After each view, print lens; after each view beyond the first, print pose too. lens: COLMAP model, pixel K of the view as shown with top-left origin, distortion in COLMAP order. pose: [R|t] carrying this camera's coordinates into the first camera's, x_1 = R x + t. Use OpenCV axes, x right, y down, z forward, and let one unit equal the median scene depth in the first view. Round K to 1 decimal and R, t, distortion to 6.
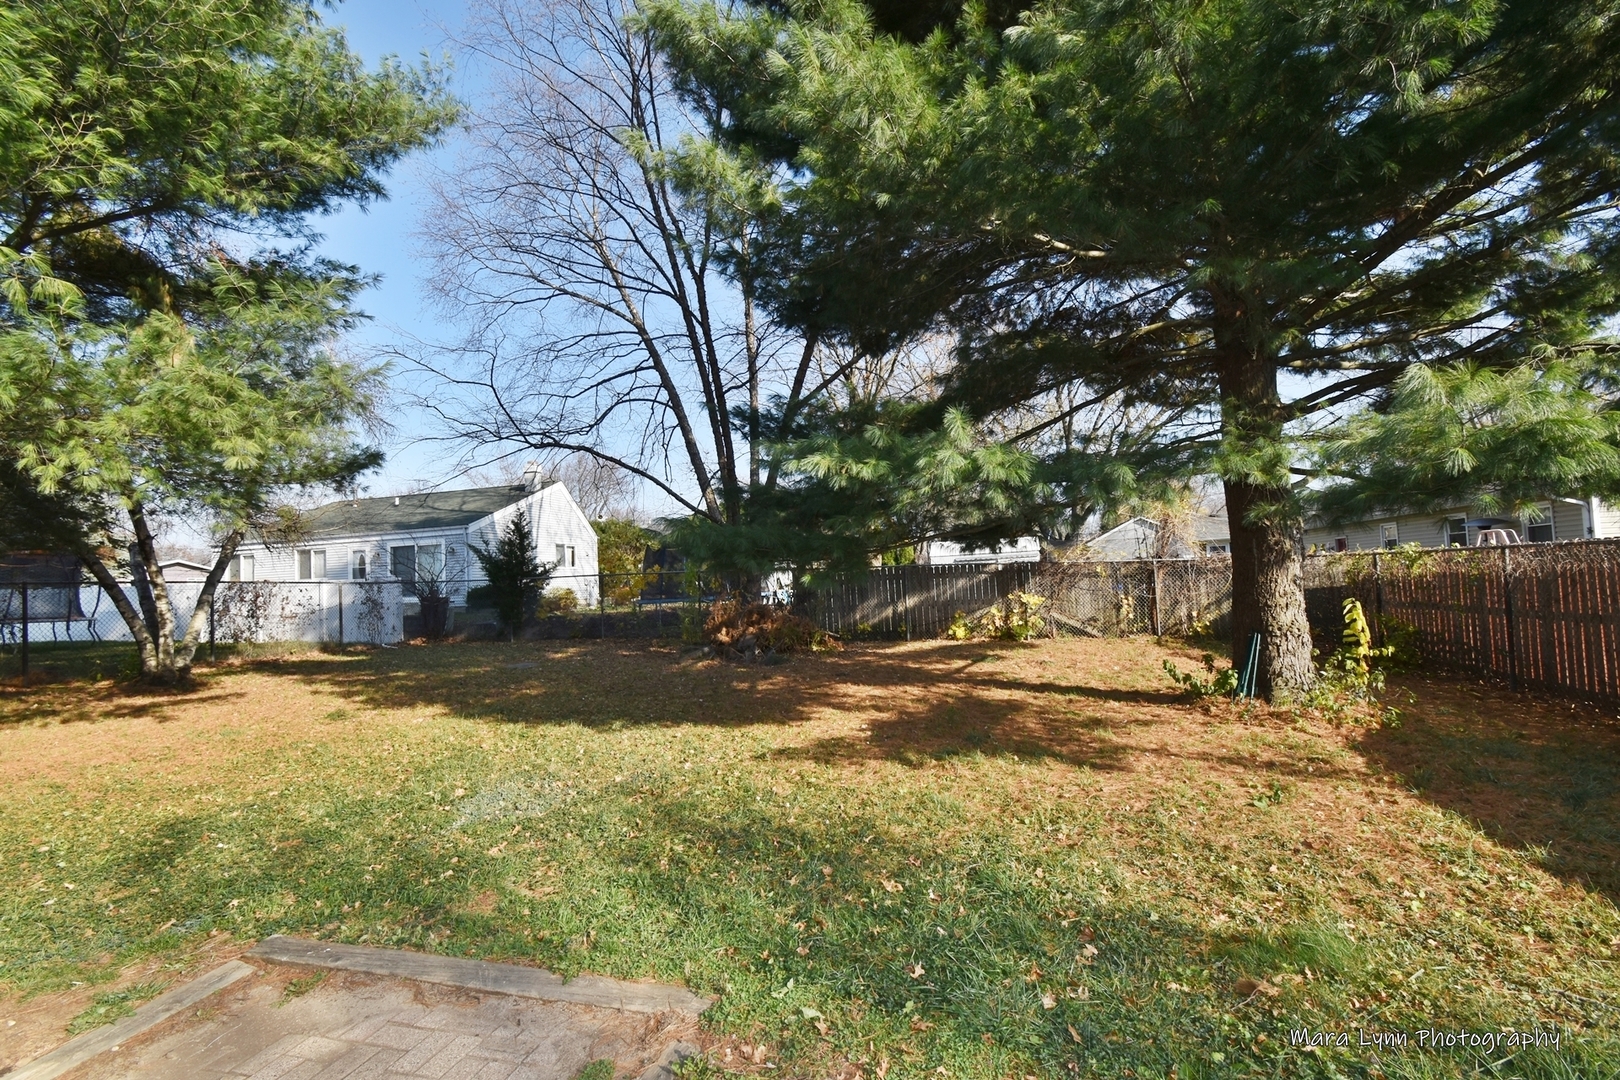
lens RADIAL K [[707.8, 0, 820.4], [0, 707.8, 548.5], [0, 0, 1]] dist [0.000576, 0.000193]
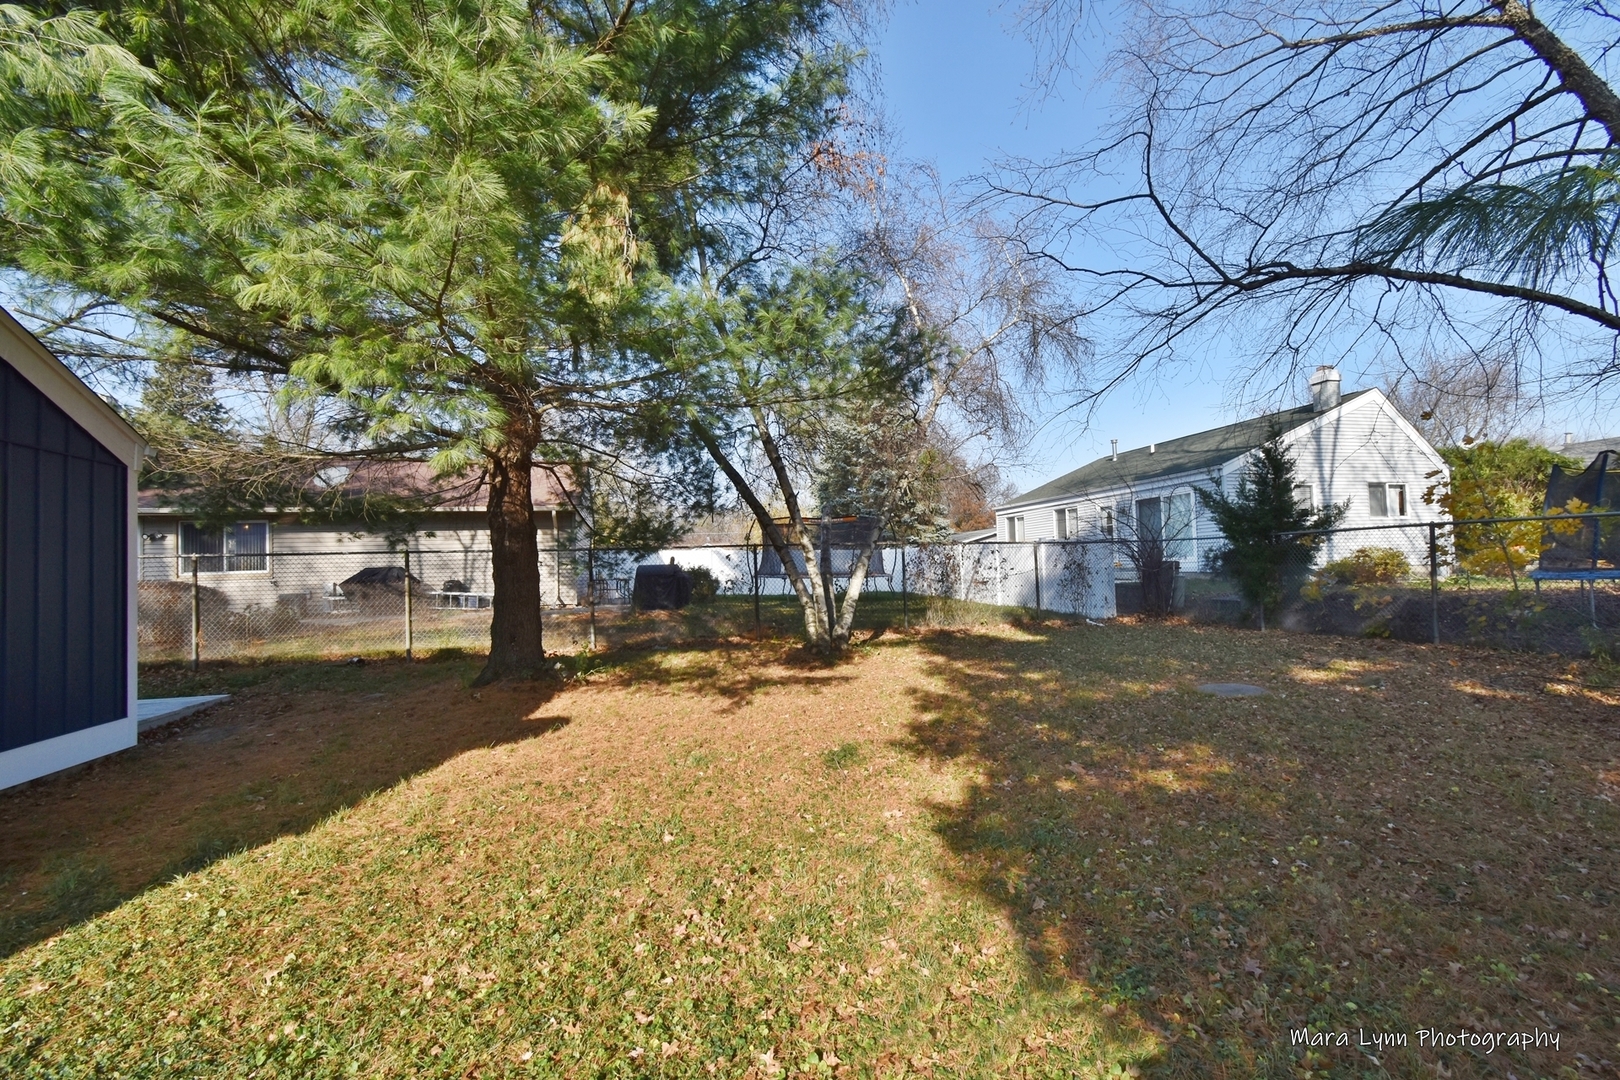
lens RADIAL K [[707.8, 0, 820.4], [0, 707.8, 548.5], [0, 0, 1]] dist [0.000576, 0.000193]
pose [[0.492226, 0.001705, -0.870466, -0.063395], [0.046660, 0.998509, 0.028340, 0.016838], [0.869216, -0.054565, 0.491412, 0.306720]]
